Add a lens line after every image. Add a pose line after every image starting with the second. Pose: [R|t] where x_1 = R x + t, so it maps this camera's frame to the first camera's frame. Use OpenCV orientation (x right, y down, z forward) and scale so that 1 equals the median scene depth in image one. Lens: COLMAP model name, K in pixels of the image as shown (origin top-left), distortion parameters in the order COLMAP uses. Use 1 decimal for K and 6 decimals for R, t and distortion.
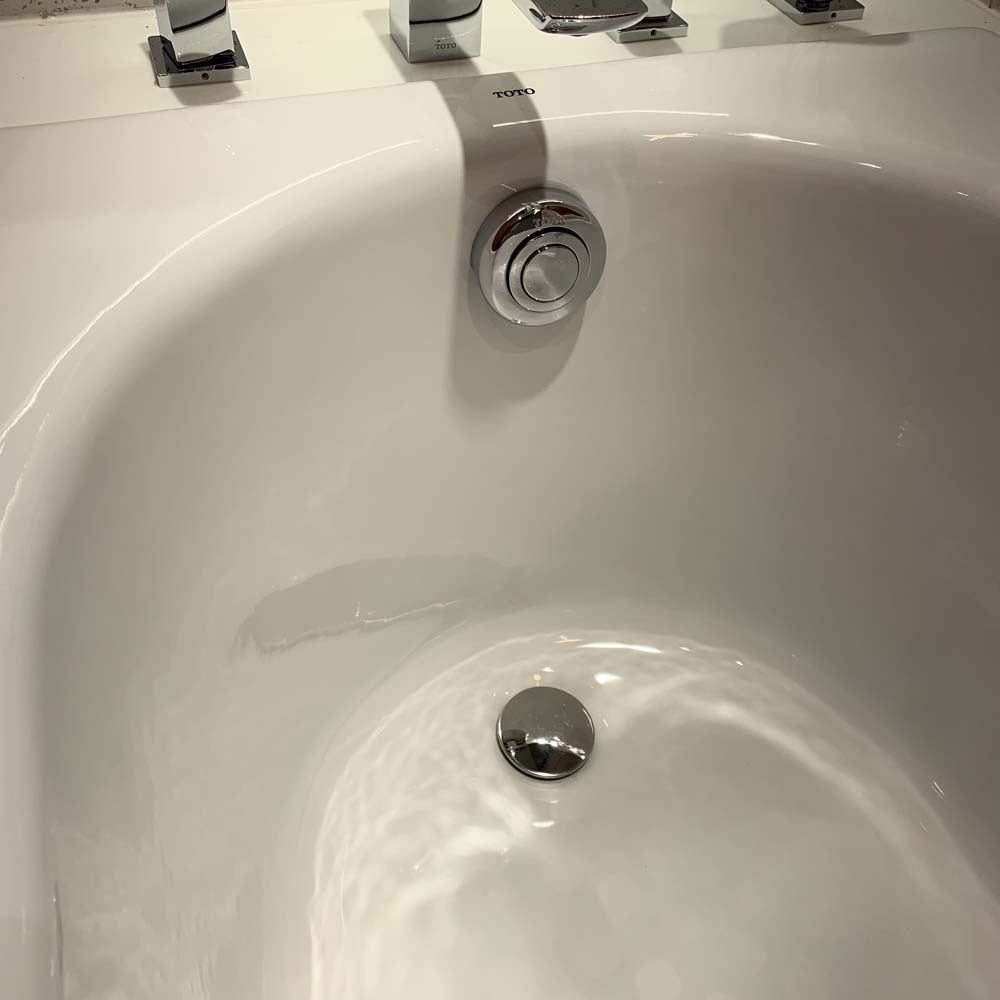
lens RADIAL K [[943.1, 0, 497.5], [0, 943.1, 445.4], [0, 0, 1]] dist [-0.008121, -0.009693]
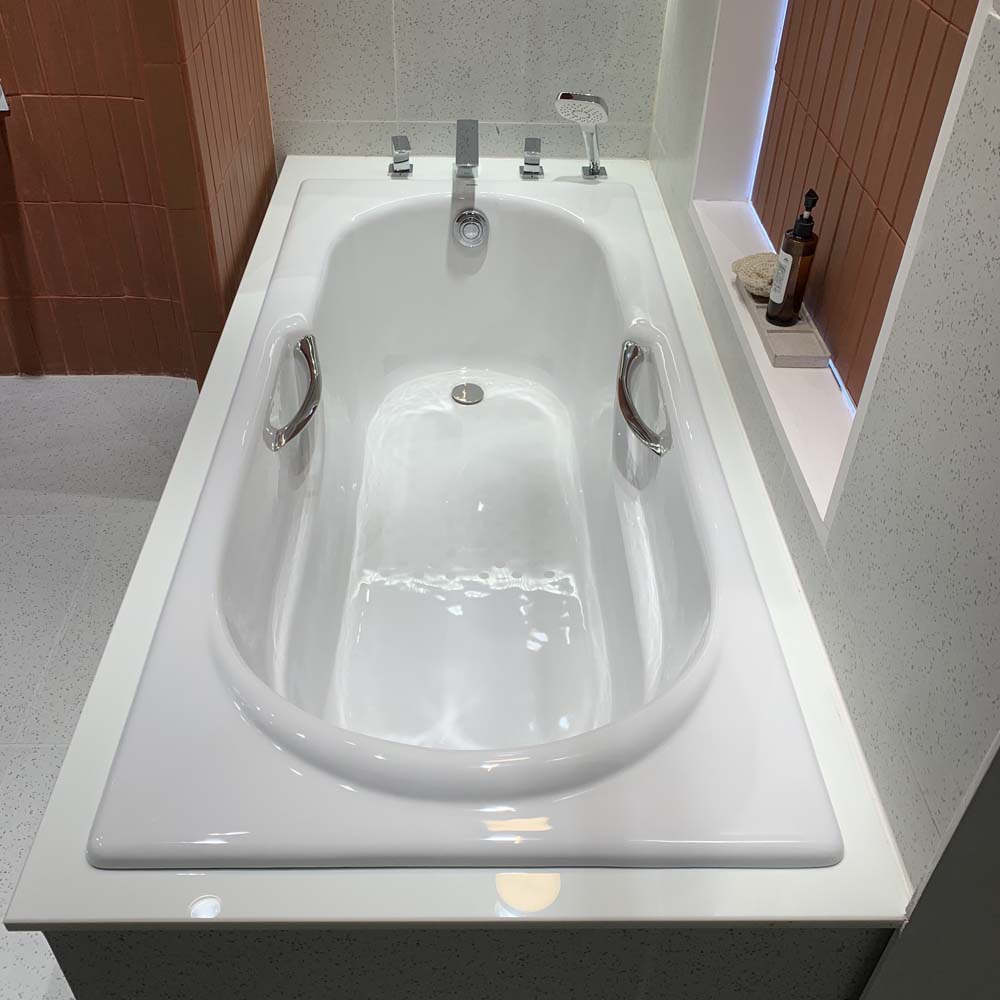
lens RADIAL K [[1039.4, 0, 500.0], [0, 1039.4, 500.0], [0, 0, 1]] dist [0.007608, -0.012363]
pose [[0.951835, 0.169751, -0.255332, 1.318231], [-0.202572, 0.973284, -0.108091, 1.213805], [0.230162, 0.154608, 0.960792, -2.637977]]
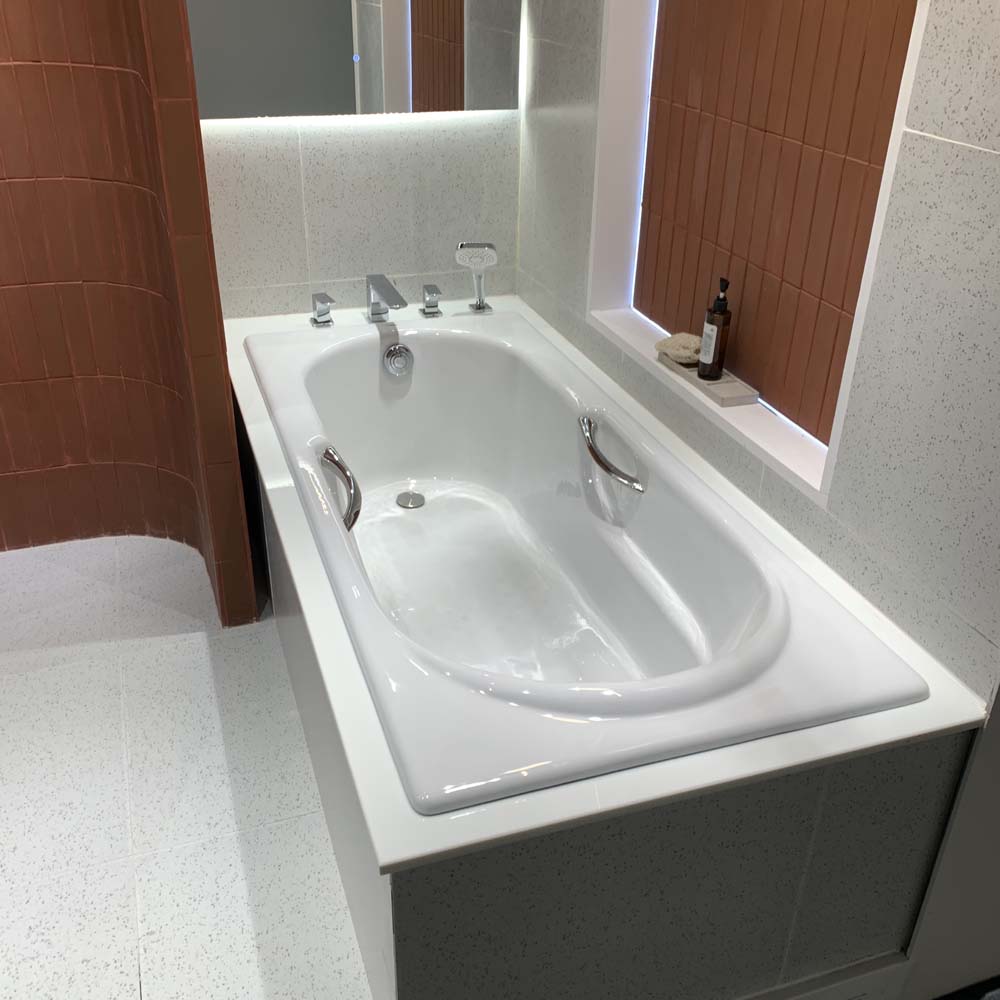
lens RADIAL K [[1025.4, 0, 500.0], [0, 1025.4, 500.0], [0, 0, 1]] dist [0.042104, -0.031186]
pose [[0.999543, -0.025023, -0.016933, 0.554896], [0.019021, 0.956586, -0.290829, 1.751133], [0.023475, 0.290374, 0.956625, -3.238396]]
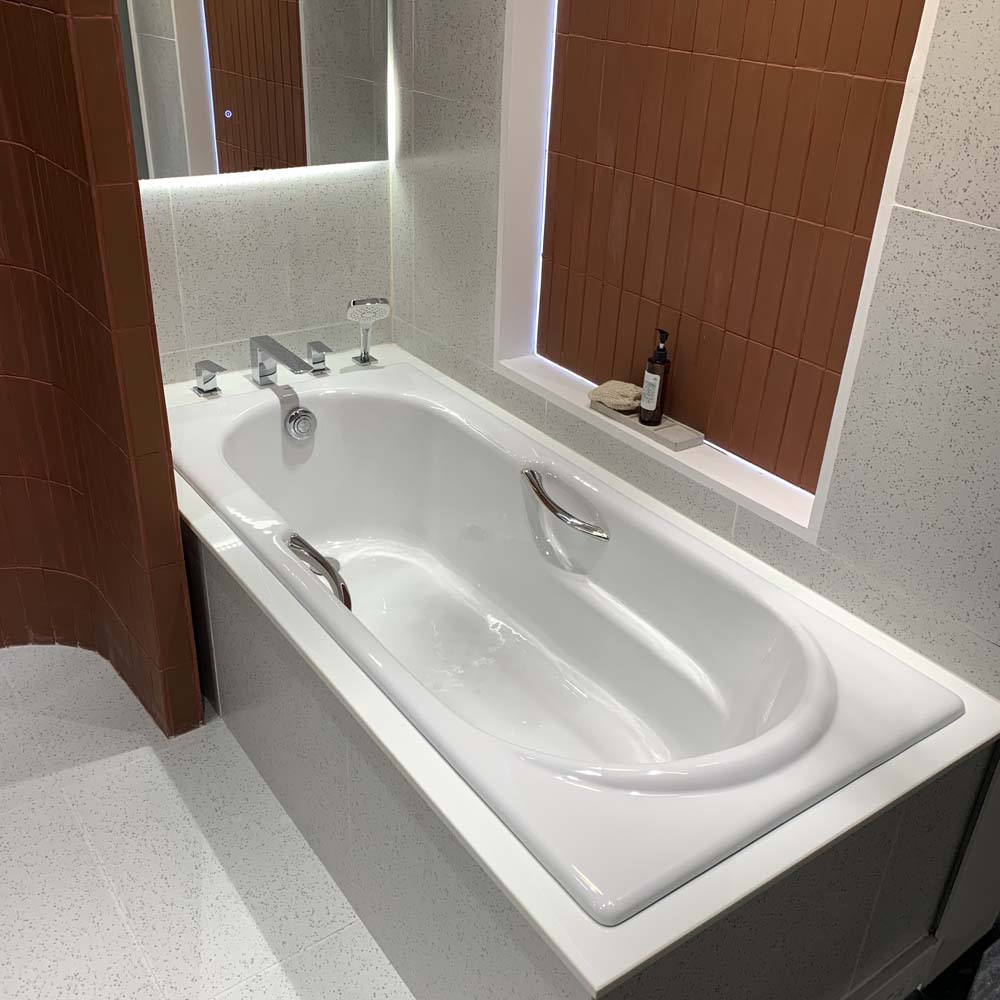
lens RADIAL K [[1016.4, 0, 500.0], [0, 1016.4, 500.0], [0, 0, 1]] dist [0.071825, -0.092033]
pose [[0.960043, -0.141237, 0.241597, -0.240271], [0.204436, 0.943496, -0.260809, 1.435972], [-0.191110, 0.299780, 0.934671, -3.204922]]
